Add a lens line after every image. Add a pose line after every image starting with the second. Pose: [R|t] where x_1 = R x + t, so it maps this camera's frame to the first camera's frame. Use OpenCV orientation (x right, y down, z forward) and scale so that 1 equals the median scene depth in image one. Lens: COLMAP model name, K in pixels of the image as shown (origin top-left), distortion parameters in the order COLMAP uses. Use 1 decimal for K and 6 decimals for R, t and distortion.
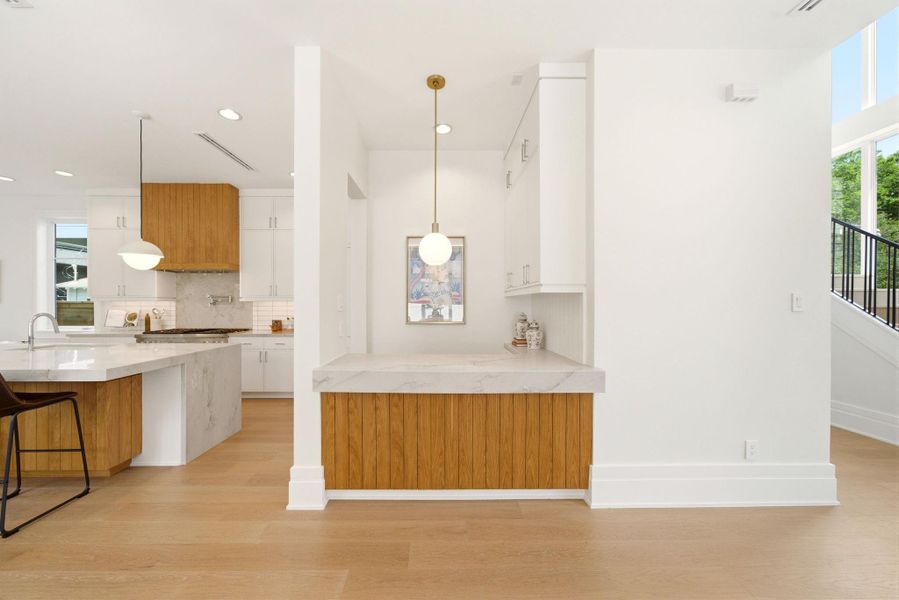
lens RADIAL K [[314.0, 0, 446.7], [0, 314.0, 304.0], [0, 0, 1]] dist [-0.001004, -0.000045]
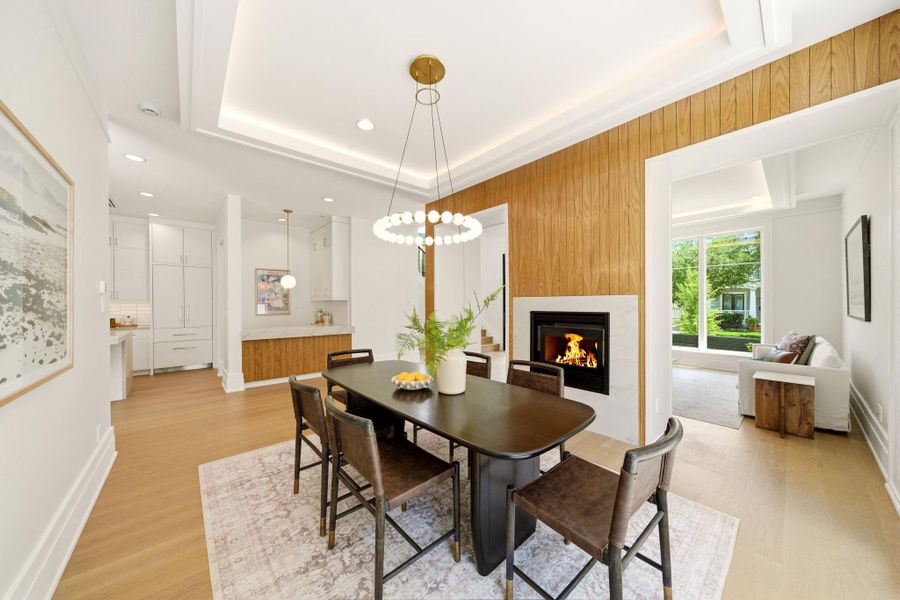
lens RADIAL K [[314.4, 0, 447.2], [0, 314.4, 304.0], [0, 0, 1]] dist [-0.001004, -0.000045]
pose [[0.747718, -0.003746, 0.664006, -0.768031], [0.002854, 0.999993, 0.002428, -0.006168], [-0.664010, 0.000080, 0.747724, -1.694697]]
